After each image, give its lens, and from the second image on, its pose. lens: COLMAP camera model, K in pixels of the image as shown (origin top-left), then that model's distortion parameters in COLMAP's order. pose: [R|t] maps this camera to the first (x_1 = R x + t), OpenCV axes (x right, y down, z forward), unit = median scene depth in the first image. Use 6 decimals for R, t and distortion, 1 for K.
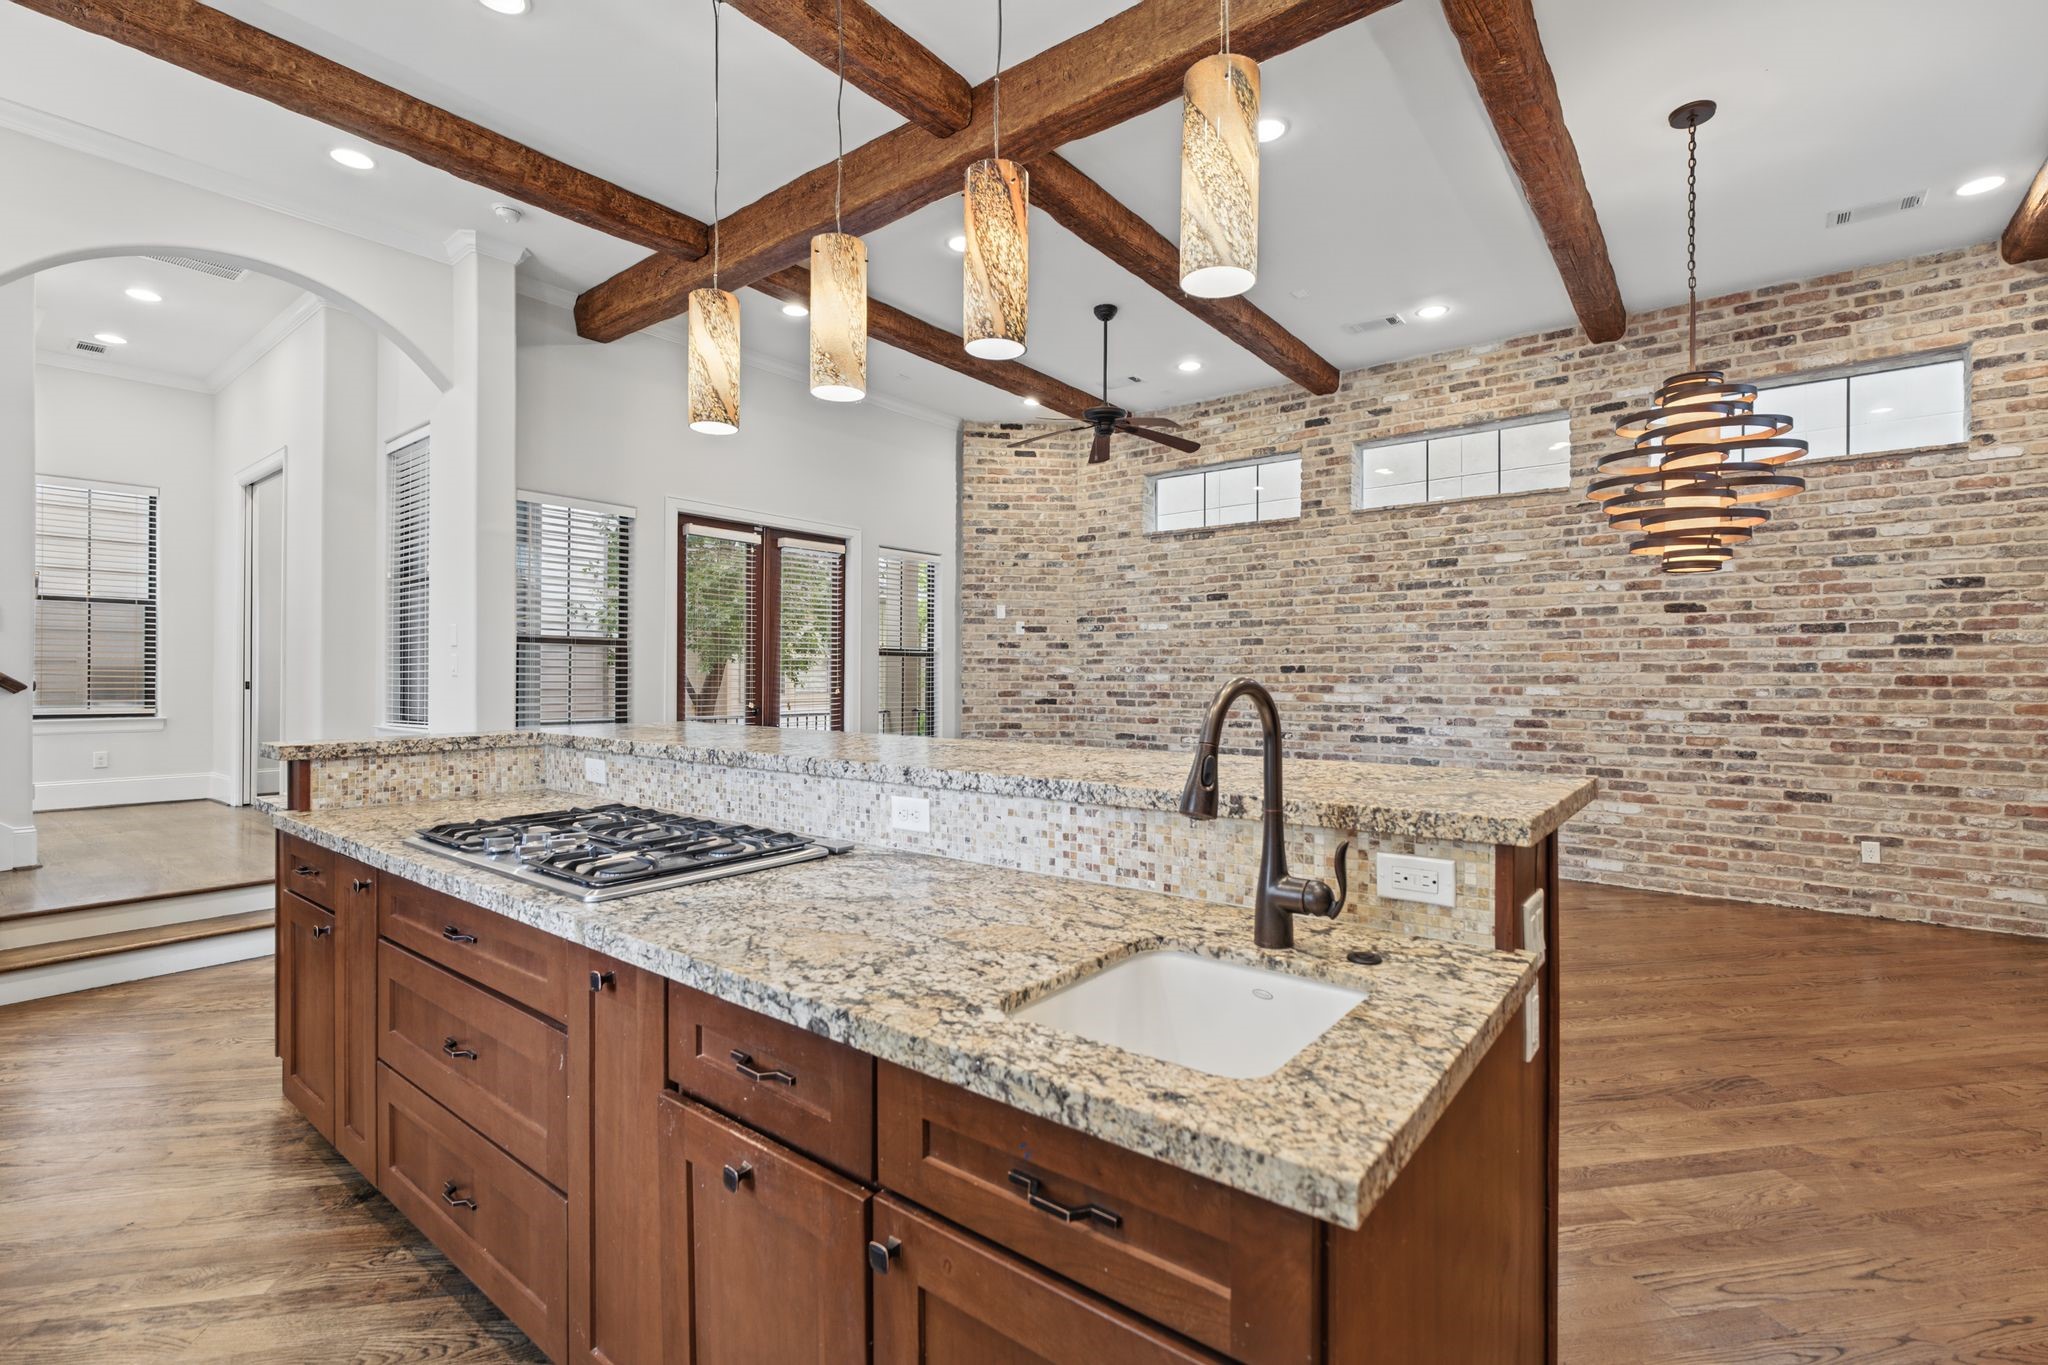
lens RADIAL K [[924.5, 0, 1023.9], [0, 924.5, 674.4], [0, 0, 1]] dist [-0.004939, 0.002586]
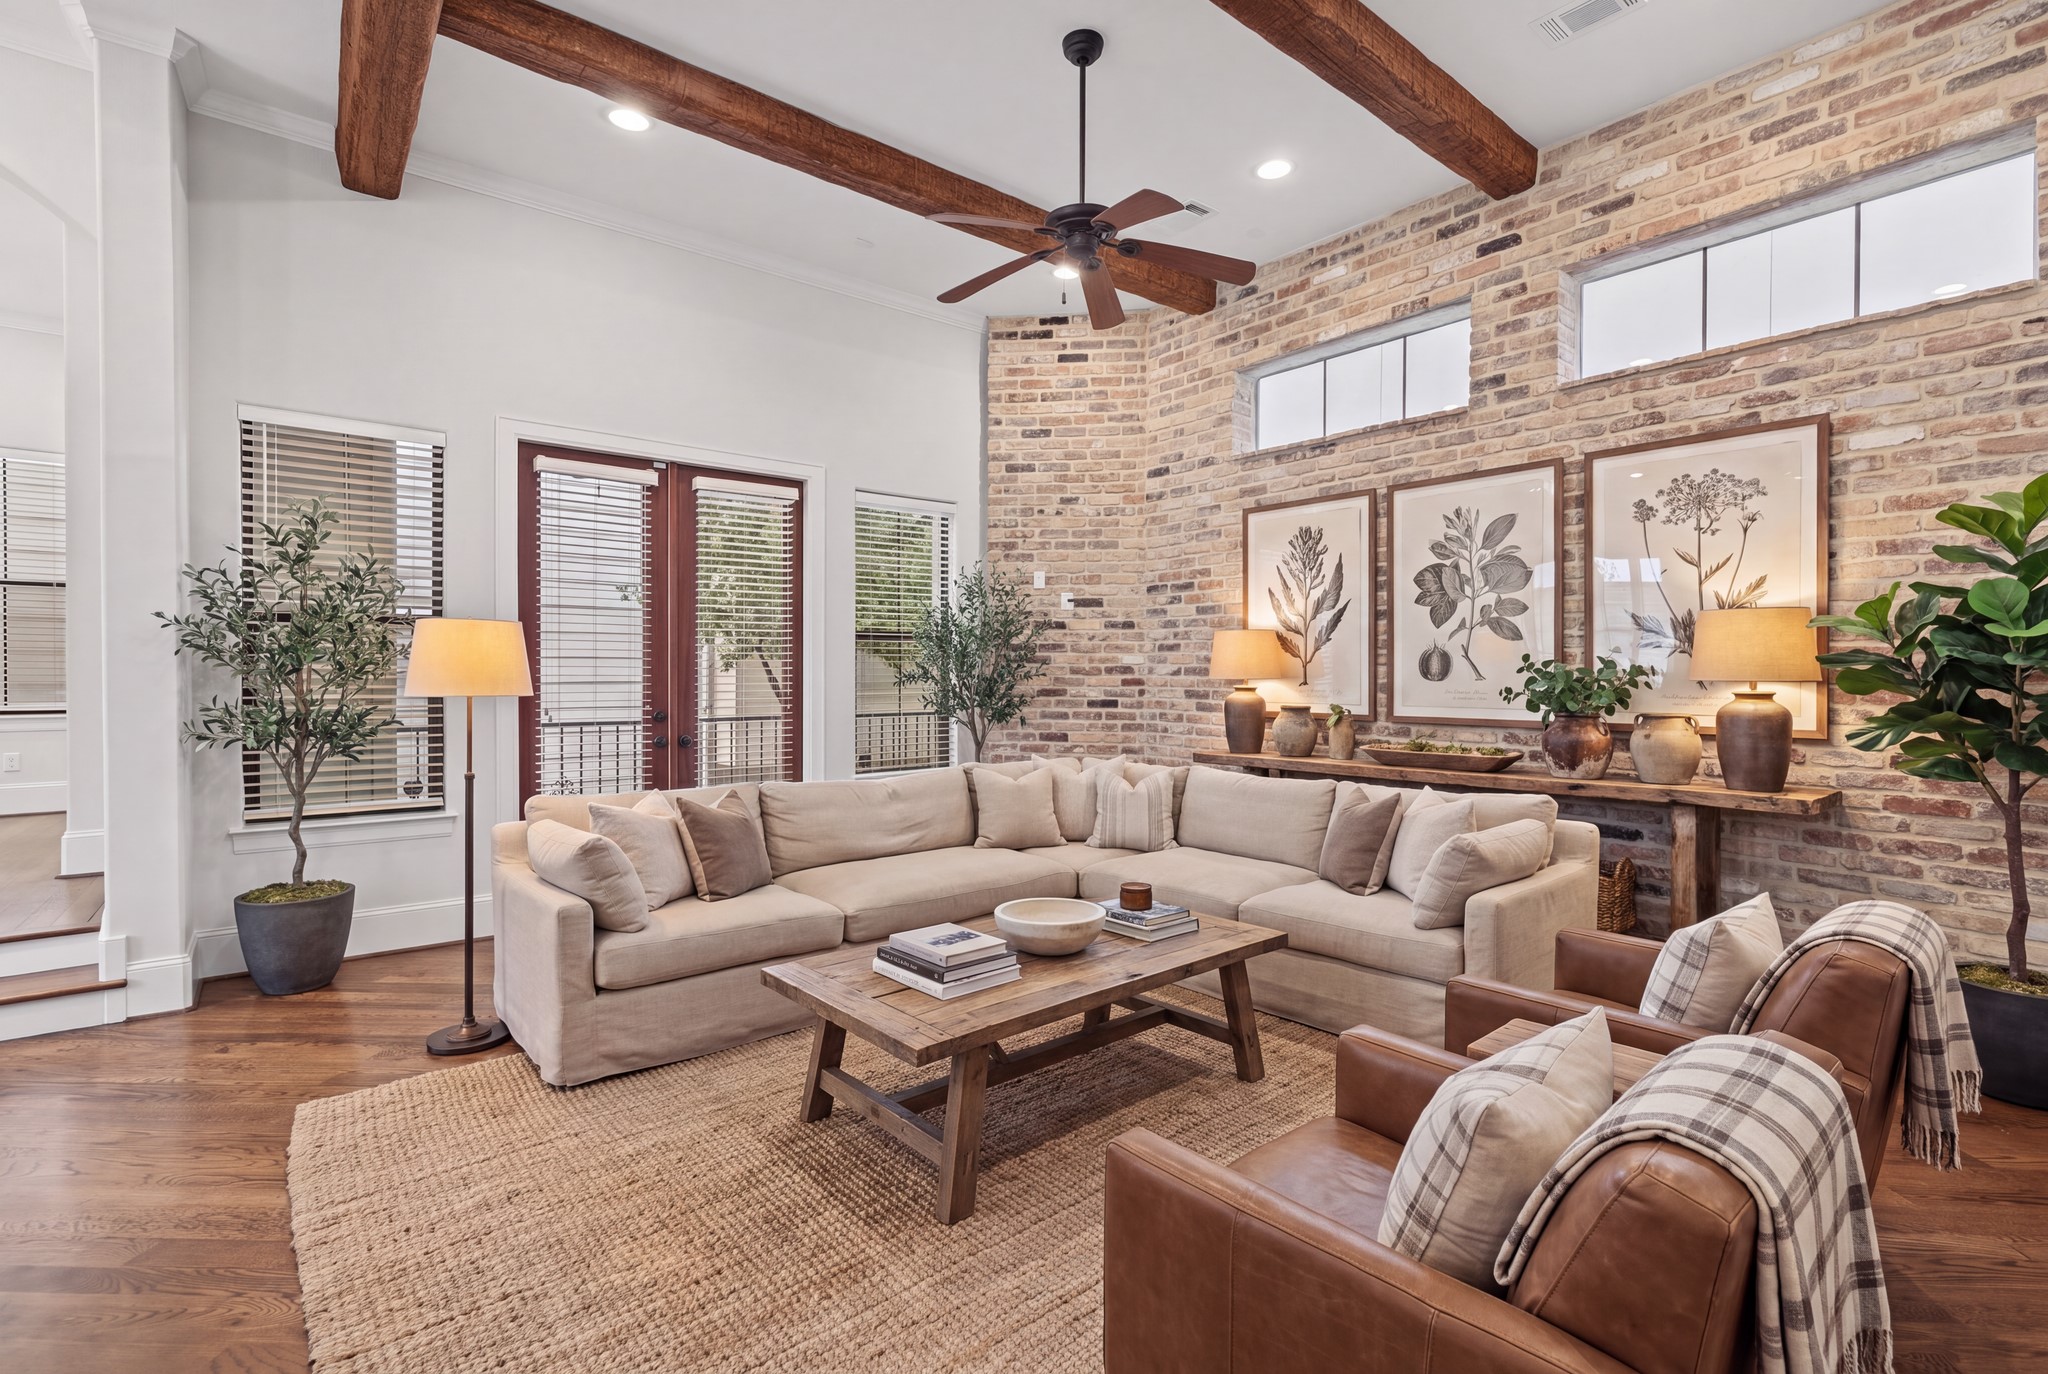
lens RADIAL K [[924.5, 0, 1042.4], [0, 924.5, 676.6], [0, 0, 1]] dist [-0.004939, 0.002586]
pose [[0.974654, 0.002681, -0.223699, 0.157669], [-0.000096, 0.999933, 0.011565, 0.000178], [0.223716, -0.011250, 0.974590, 0.334595]]
